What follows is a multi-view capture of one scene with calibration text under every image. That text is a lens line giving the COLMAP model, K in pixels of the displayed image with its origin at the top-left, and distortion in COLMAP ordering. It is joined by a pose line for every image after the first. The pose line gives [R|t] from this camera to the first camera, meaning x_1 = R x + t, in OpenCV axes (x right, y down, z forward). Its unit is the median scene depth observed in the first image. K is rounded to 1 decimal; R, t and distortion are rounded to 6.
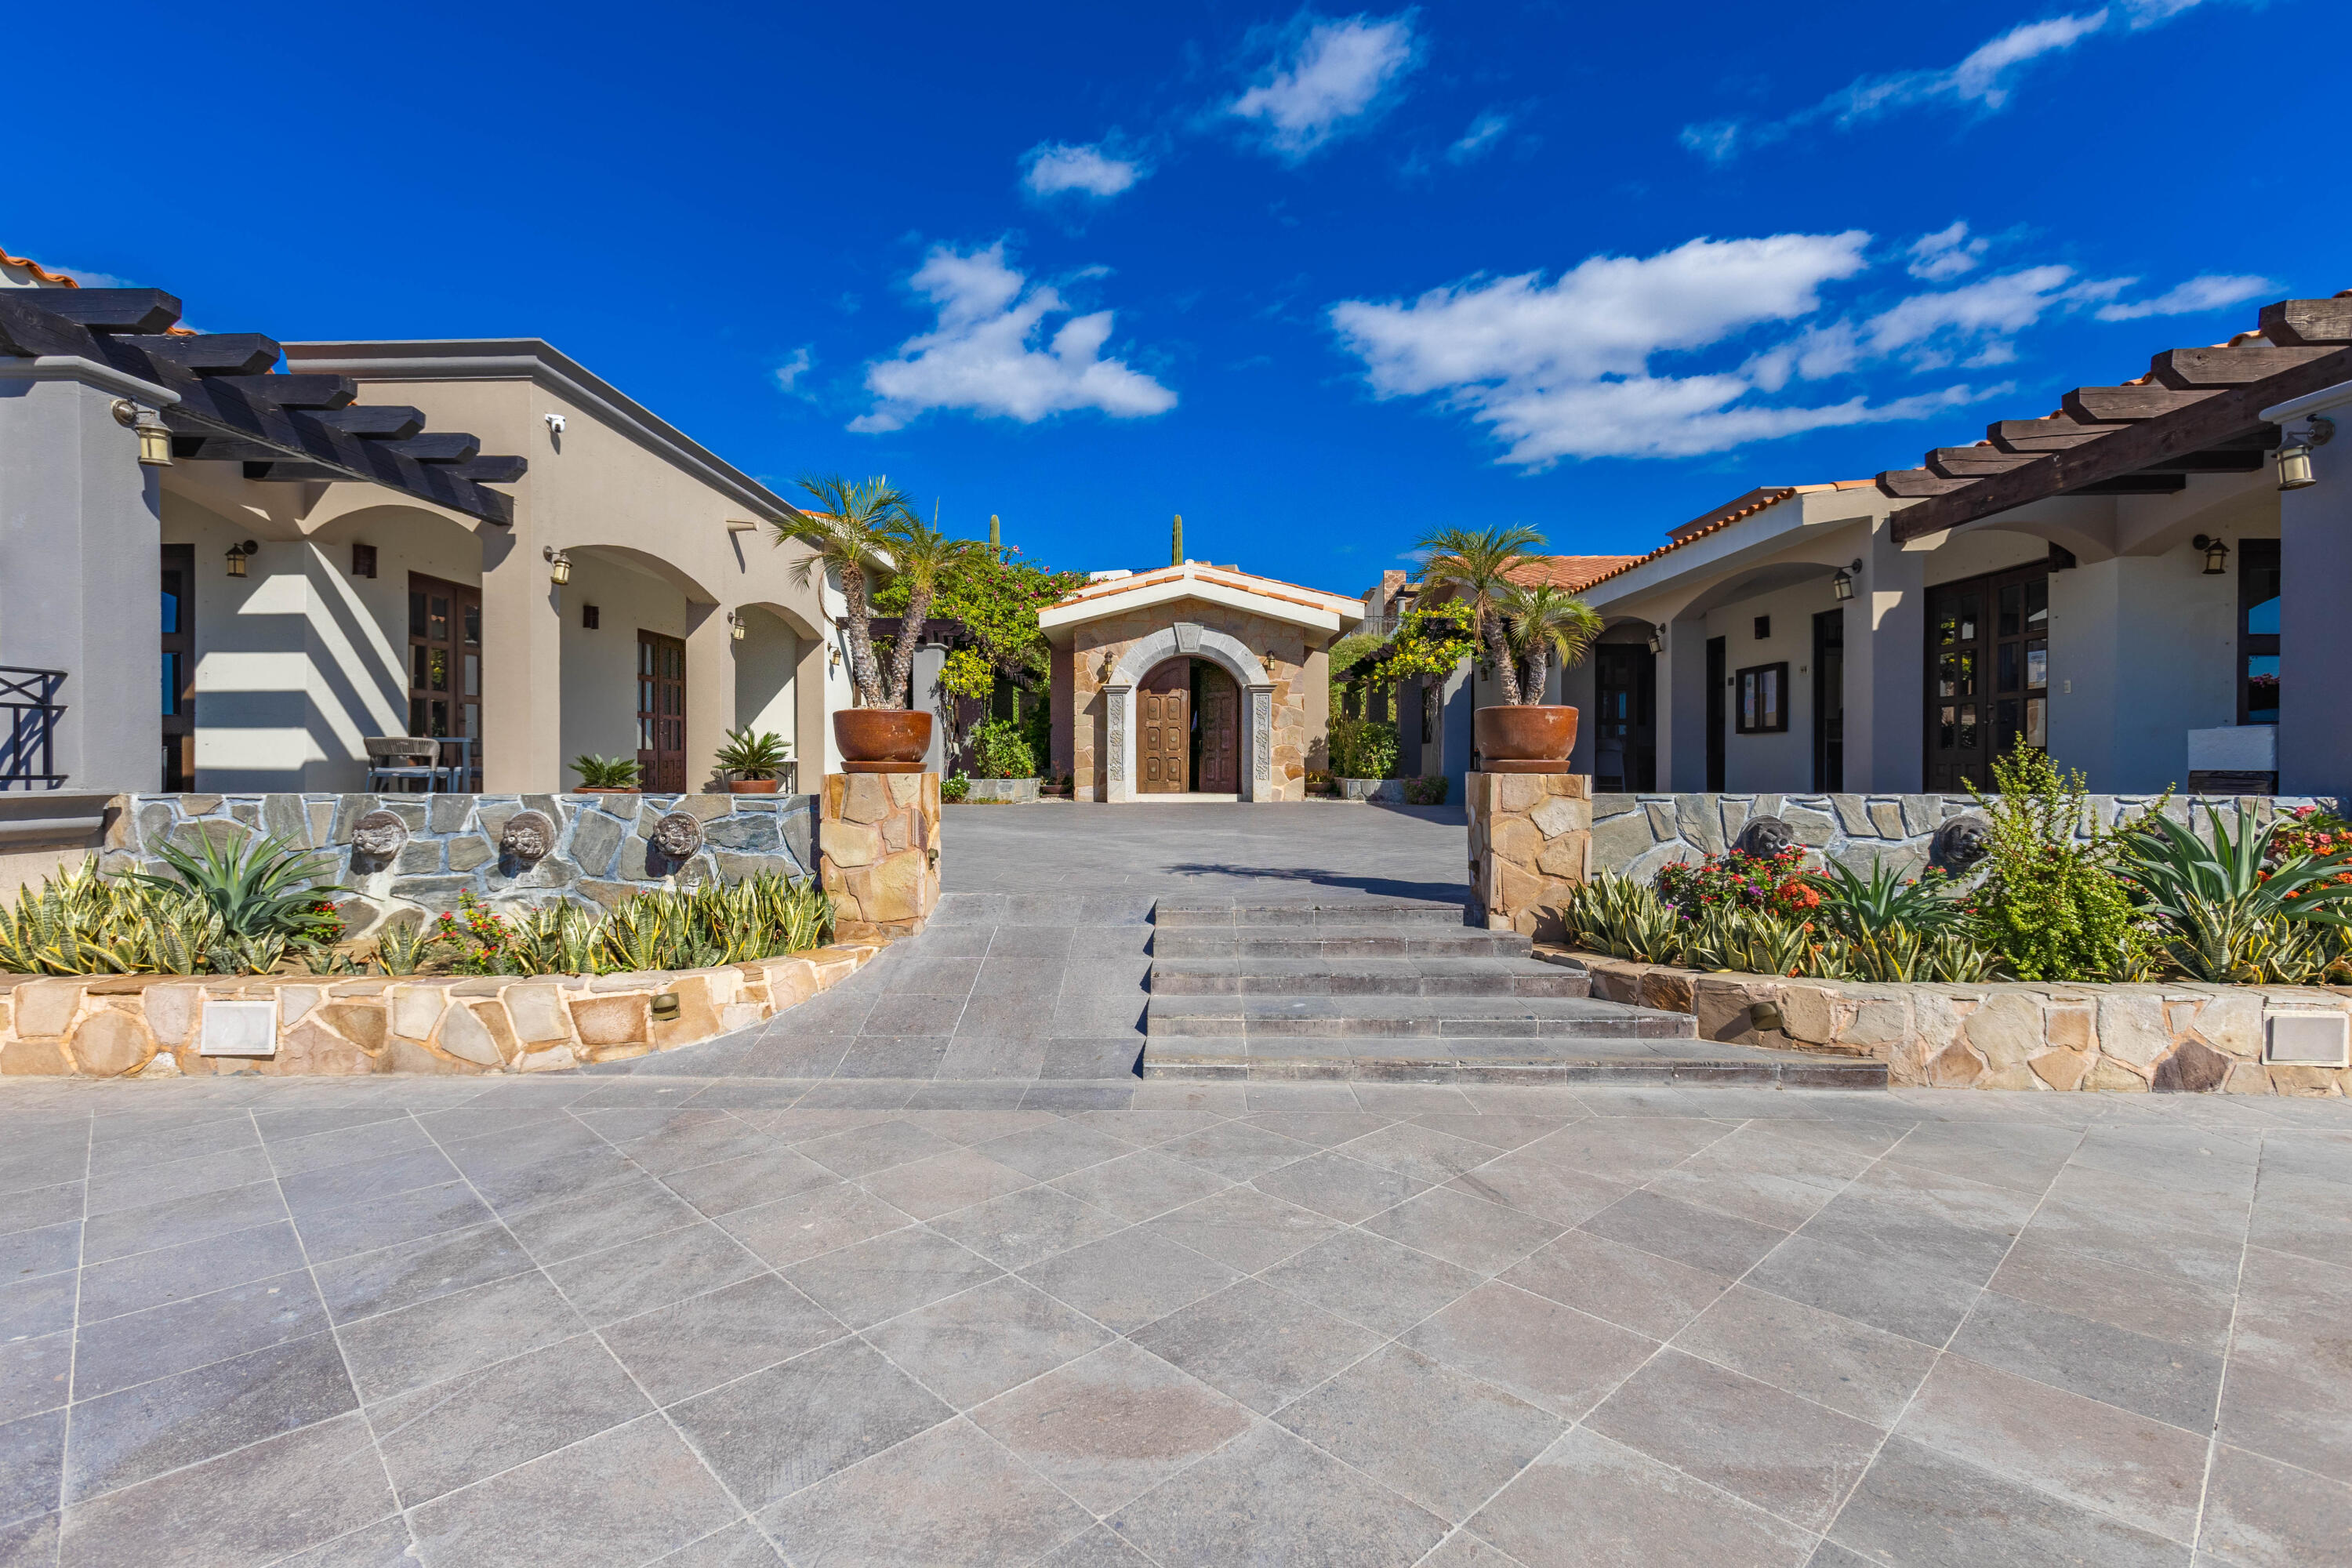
lens RADIAL K [[1054.2, 0, 1176.0], [0, 1054.2, 784.0], [0, 0, 1]] dist [-0.018697, 0.000153]
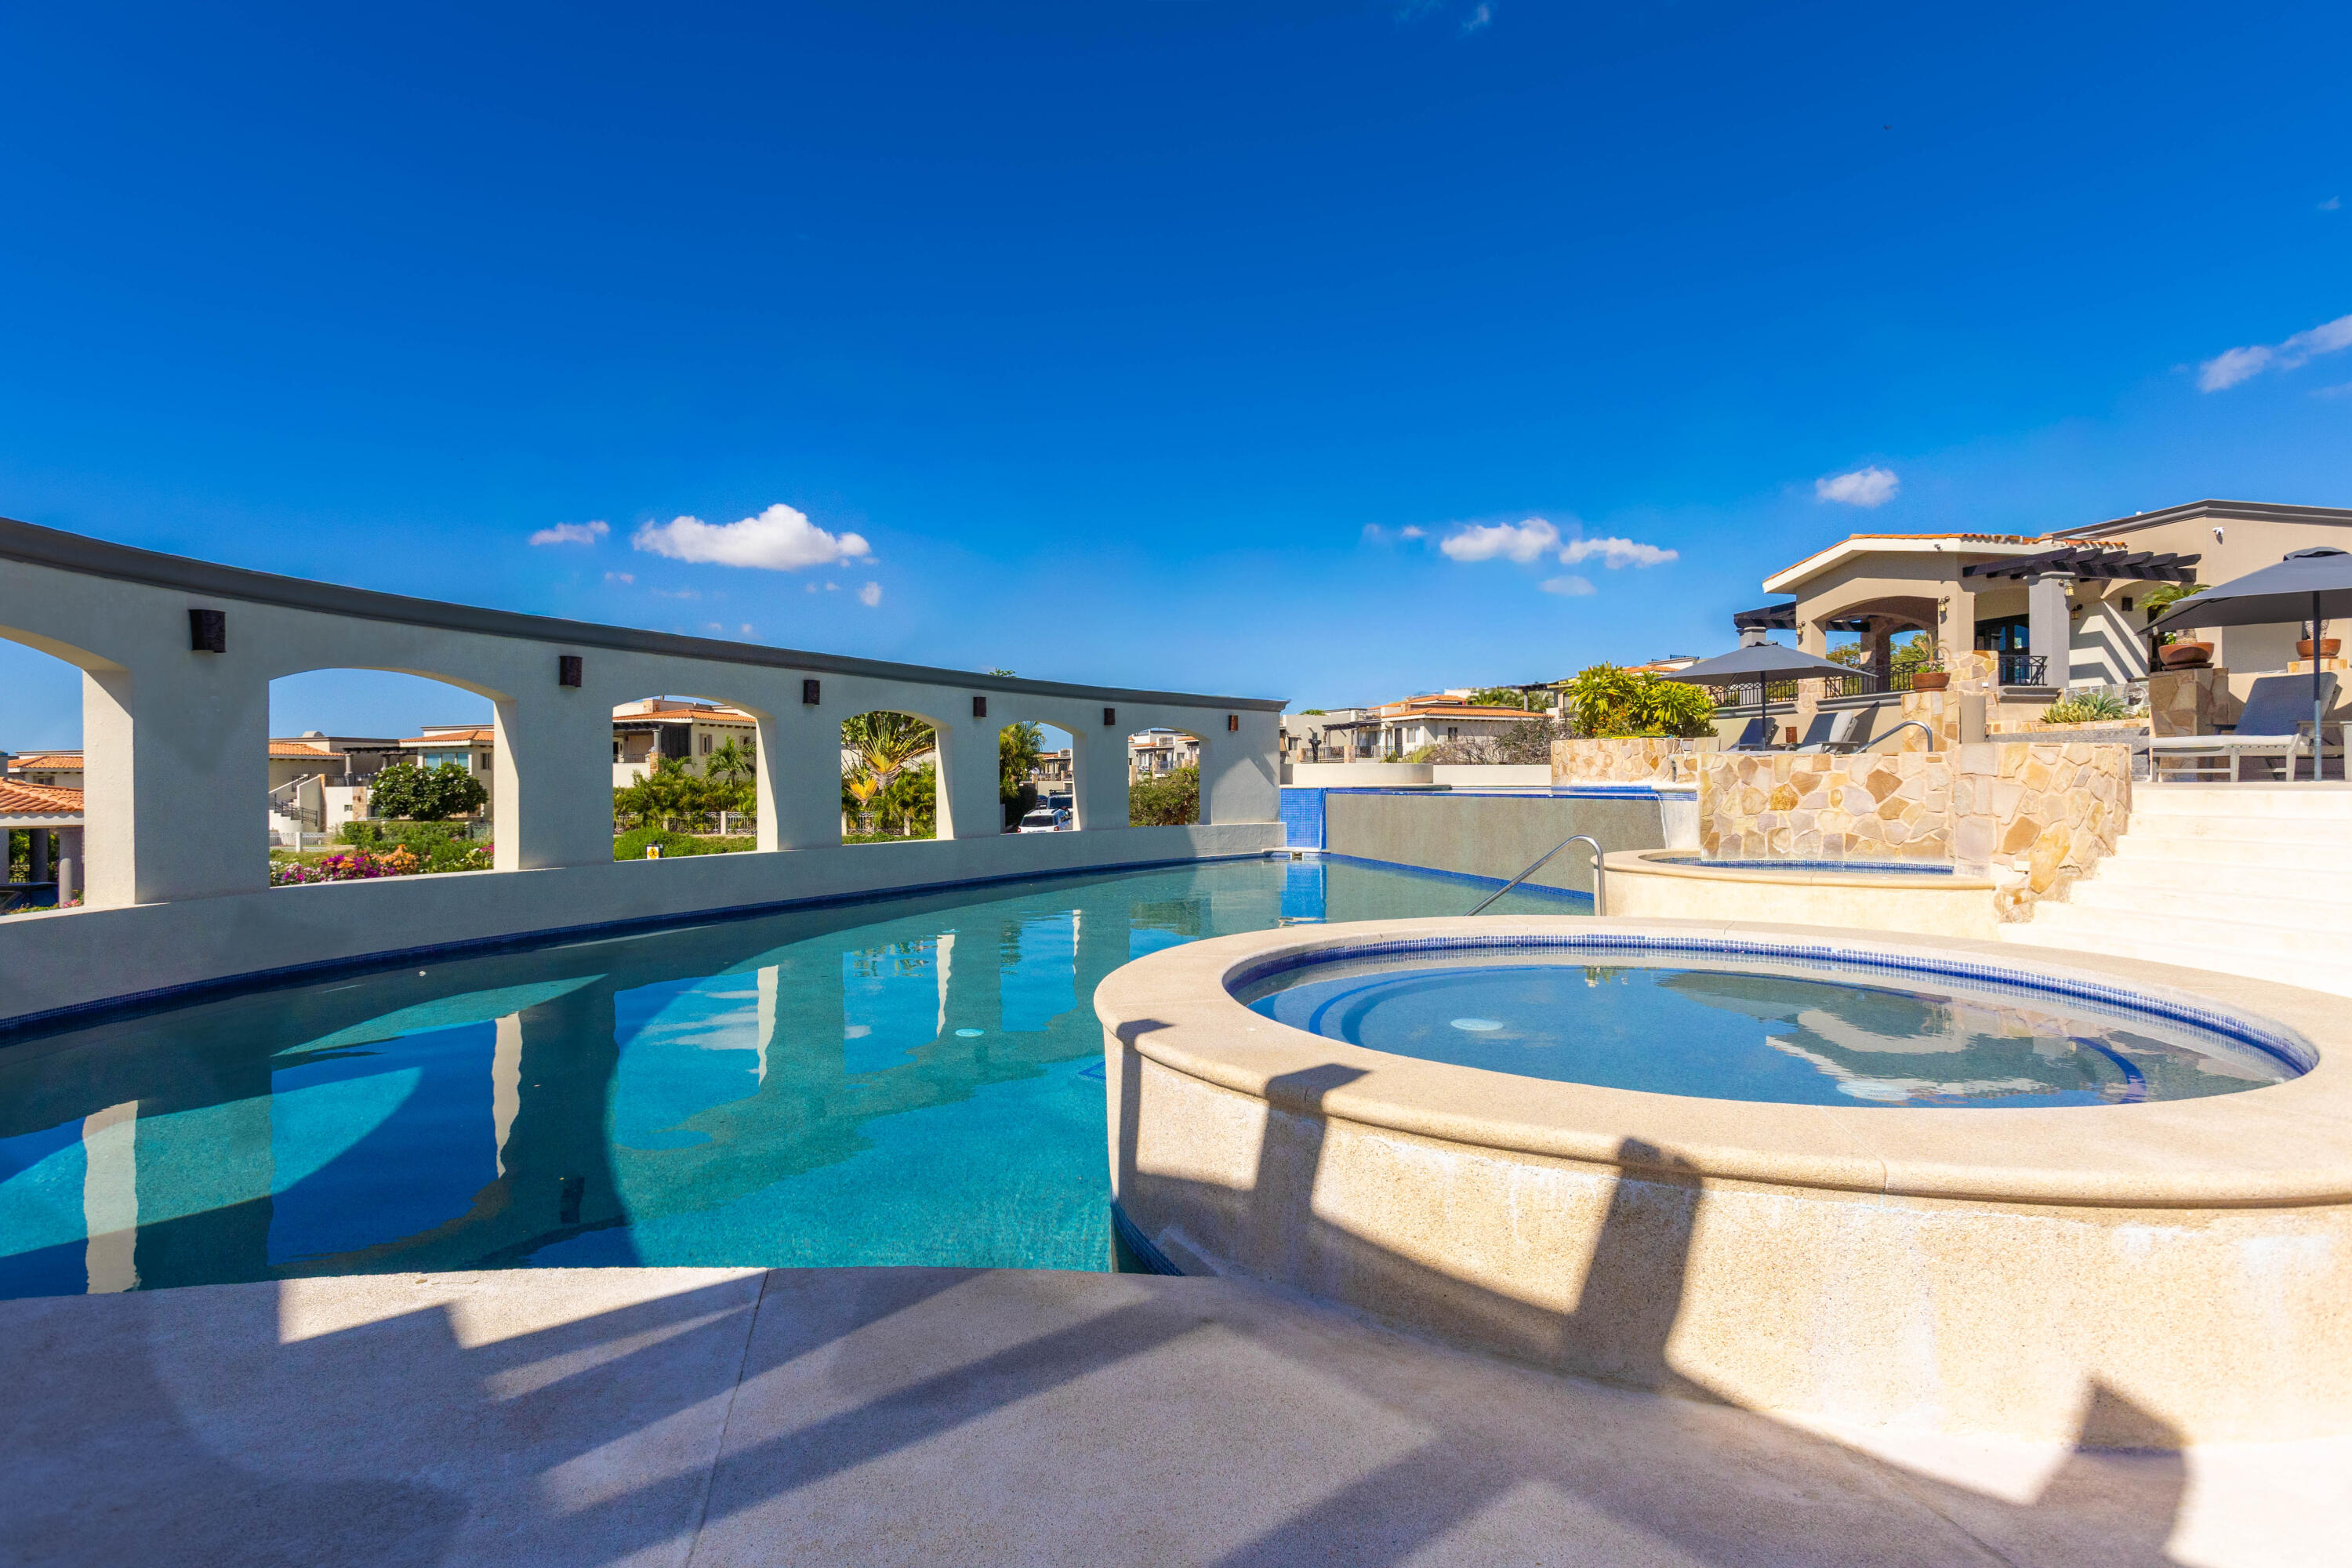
lens RADIAL K [[1171.1, 0, 1176.0], [0, 1171.1, 784.0], [0, 0, 1]] dist [-0.021979, 0.023964]
pose [[0.240926, 0.003273, -0.970538, 0.687320], [-0.014743, 0.999891, -0.000288, 0.121983], [0.970432, 0.014378, 0.240948, -0.933486]]
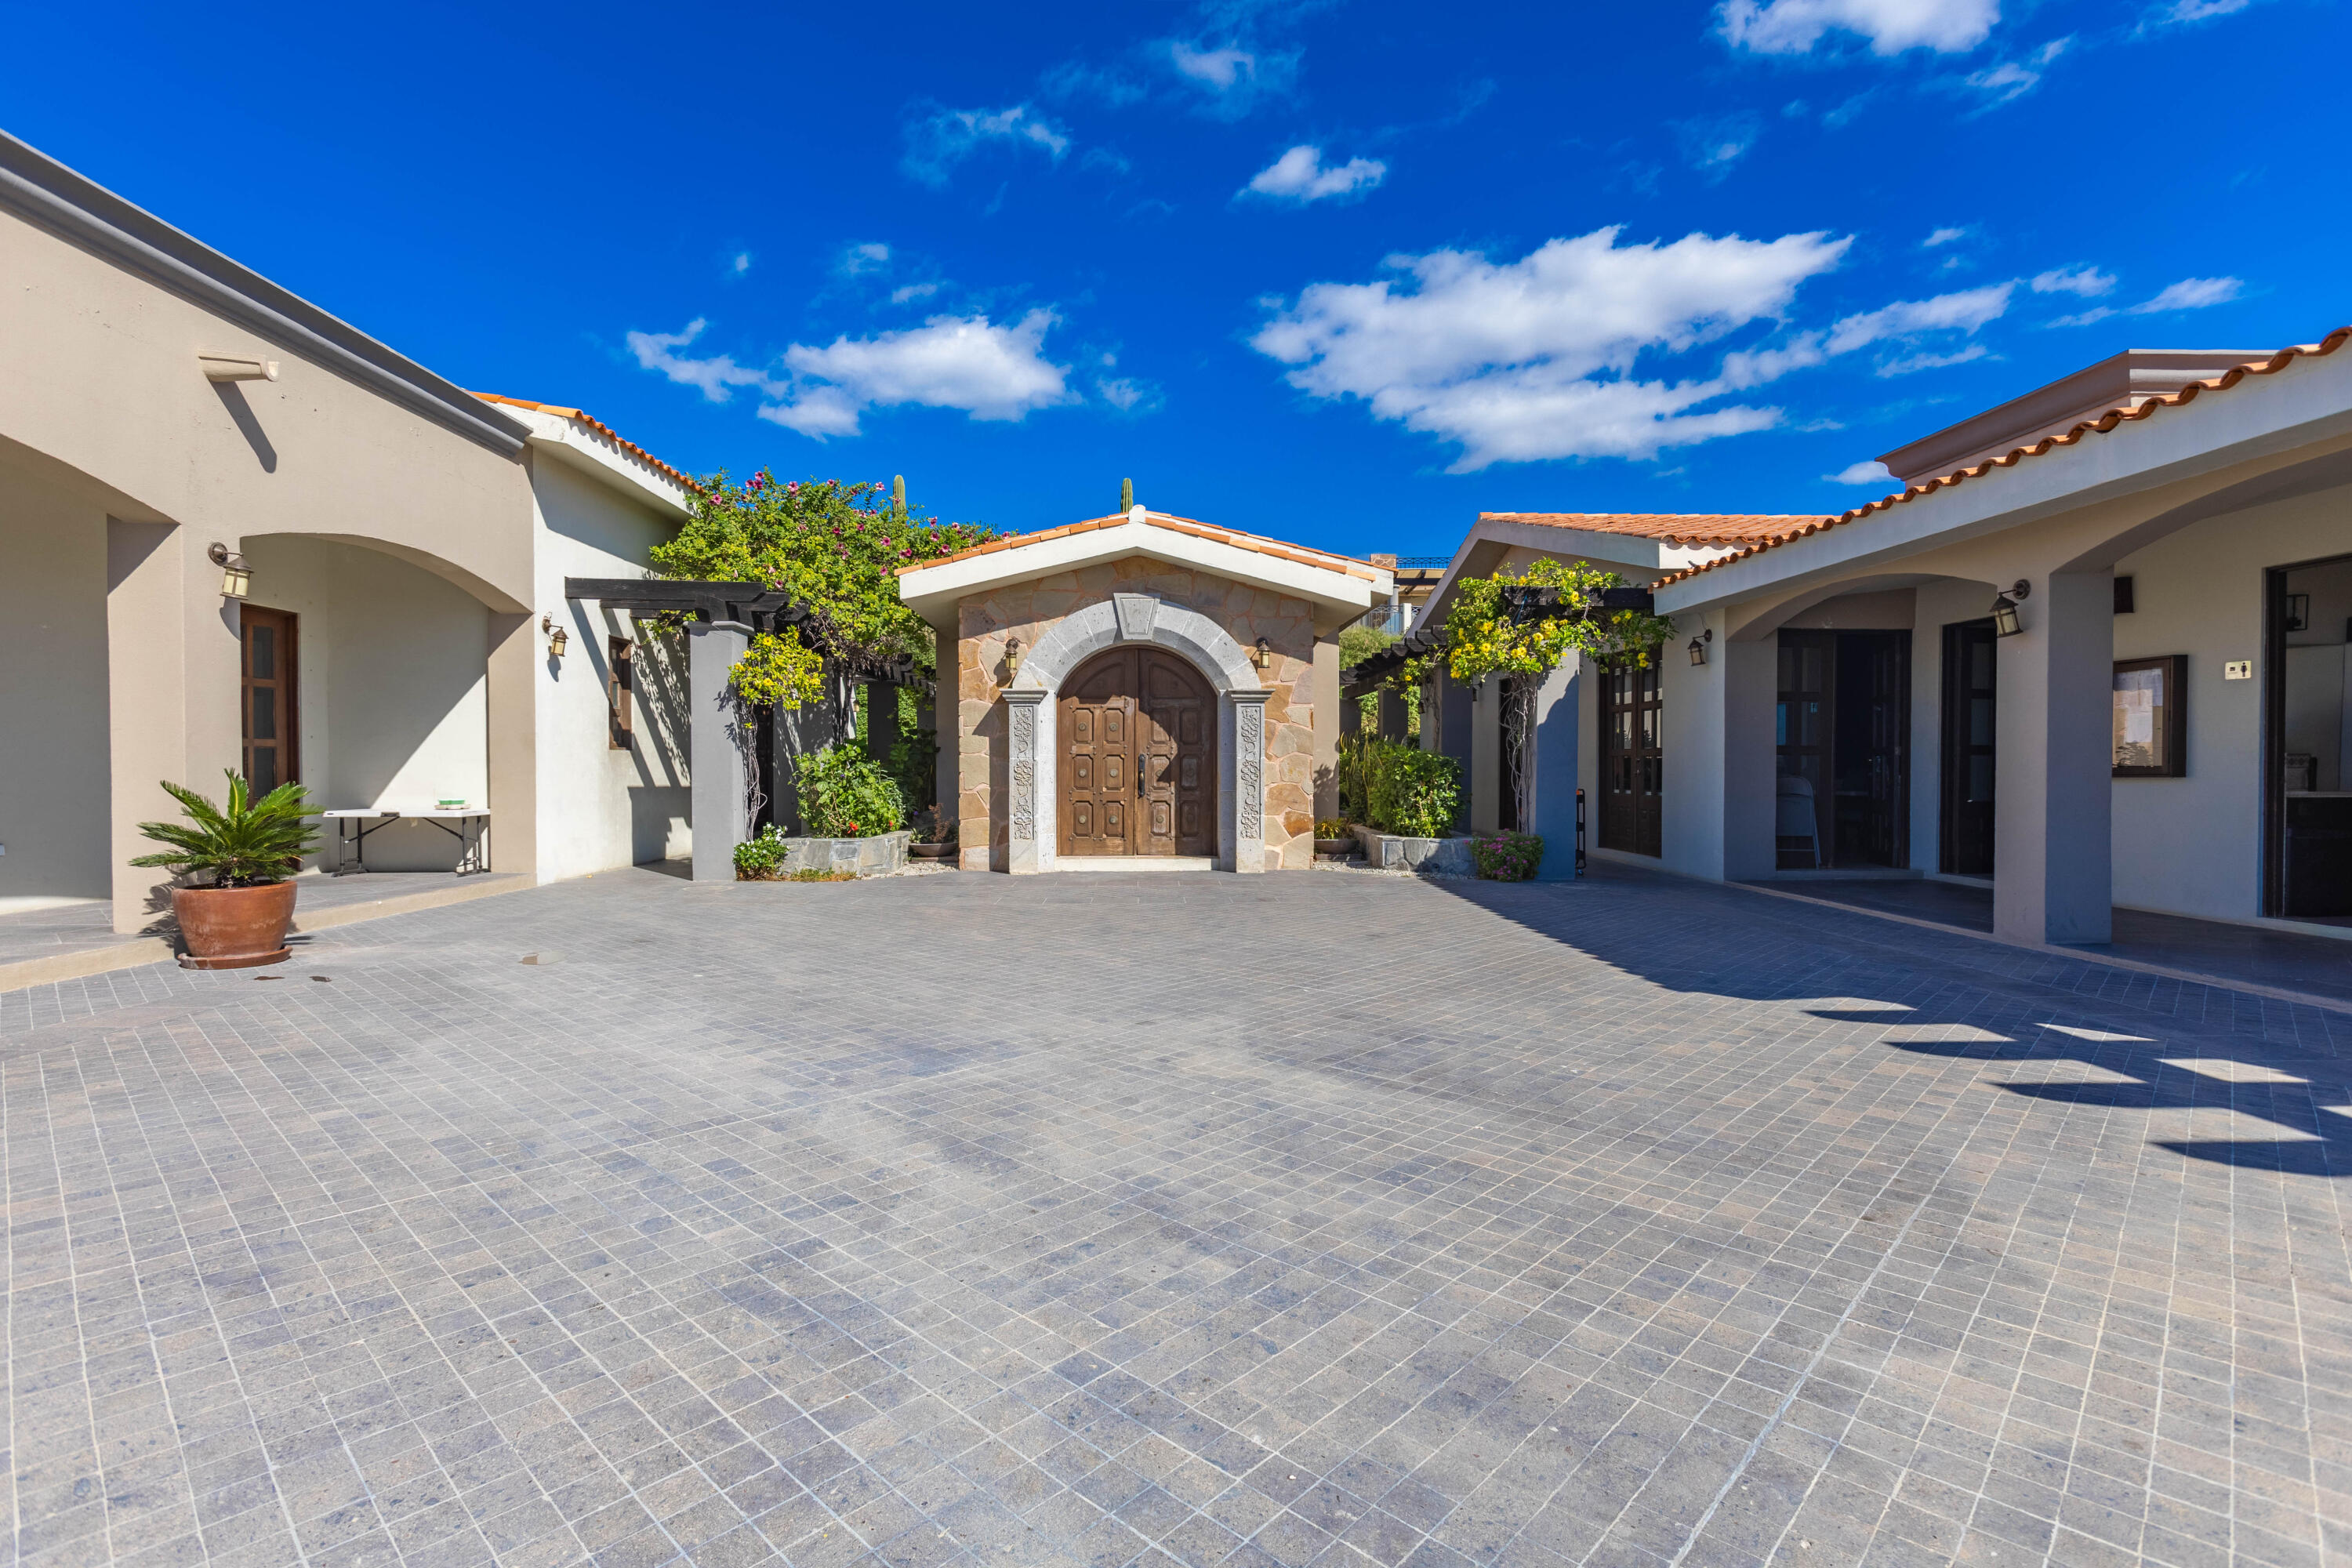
lens RADIAL K [[1031.1, 0, 1176.0], [0, 1031.1, 784.0], [0, 0, 1]] dist [-0.002044, -0.000137]
pose [[0.999357, 0.000012, 0.035868, 0.013604], [-0.000026, 1.000000, 0.000386, -0.036821], [-0.035868, -0.000387, 0.999356, 0.367576]]
